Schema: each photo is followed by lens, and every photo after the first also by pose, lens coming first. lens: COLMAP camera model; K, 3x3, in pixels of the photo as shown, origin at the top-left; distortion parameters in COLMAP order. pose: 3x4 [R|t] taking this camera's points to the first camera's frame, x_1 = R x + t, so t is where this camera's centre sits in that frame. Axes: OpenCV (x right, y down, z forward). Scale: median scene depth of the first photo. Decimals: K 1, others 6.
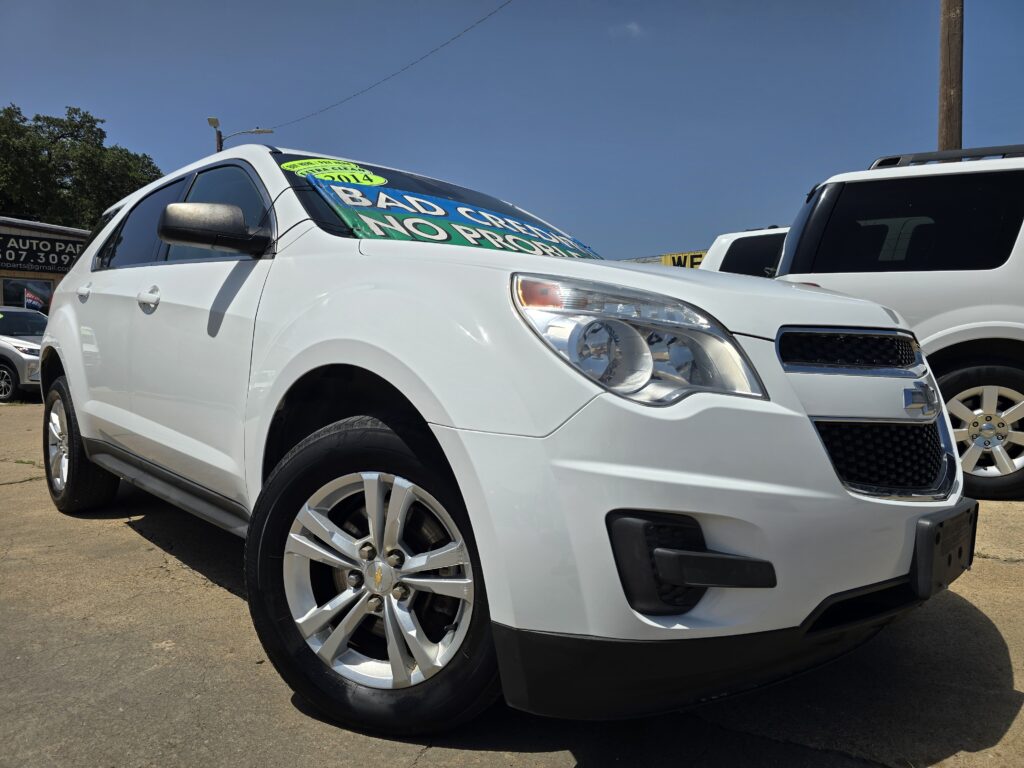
lens RADIAL K [[695.7, 0, 513.4], [0, 695.7, 376.8], [0, 0, 1]] dist [0.029754, -0.005042]
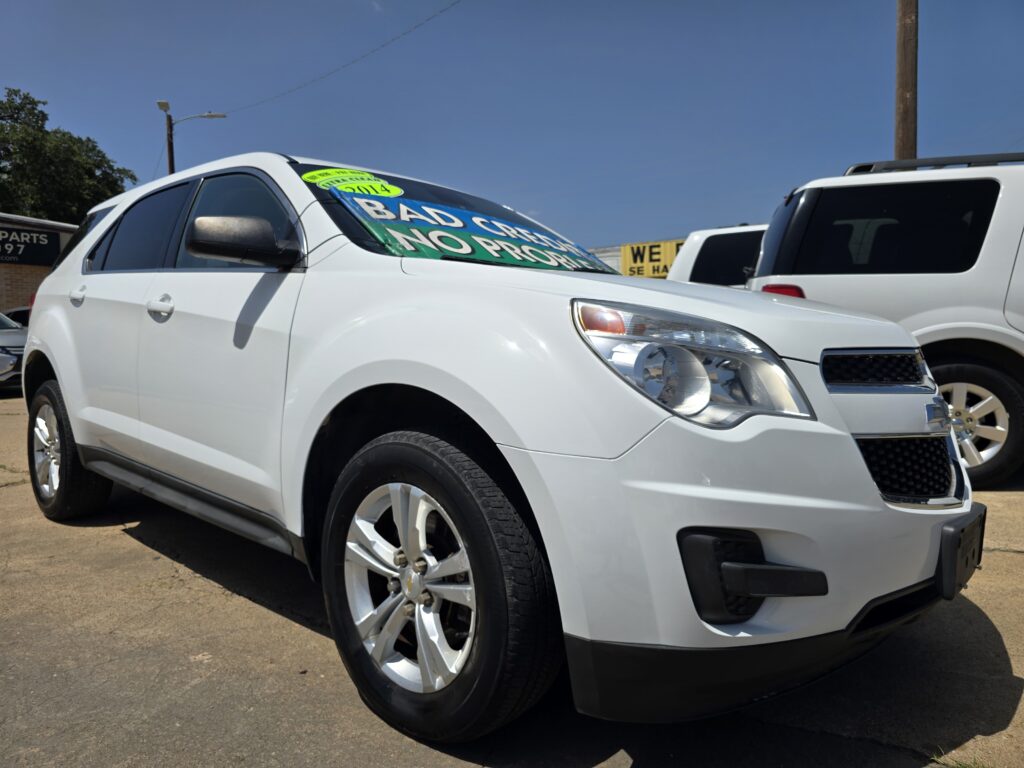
lens RADIAL K [[695.7, 0, 512.6], [0, 695.7, 375.8], [0, 0, 1]] dist [0.029754, -0.005042]
pose [[0.997843, -0.007402, 0.065227, -0.113292], [0.006271, 0.999827, 0.017522, -0.037551], [-0.065345, -0.017075, 0.997717, -0.028671]]
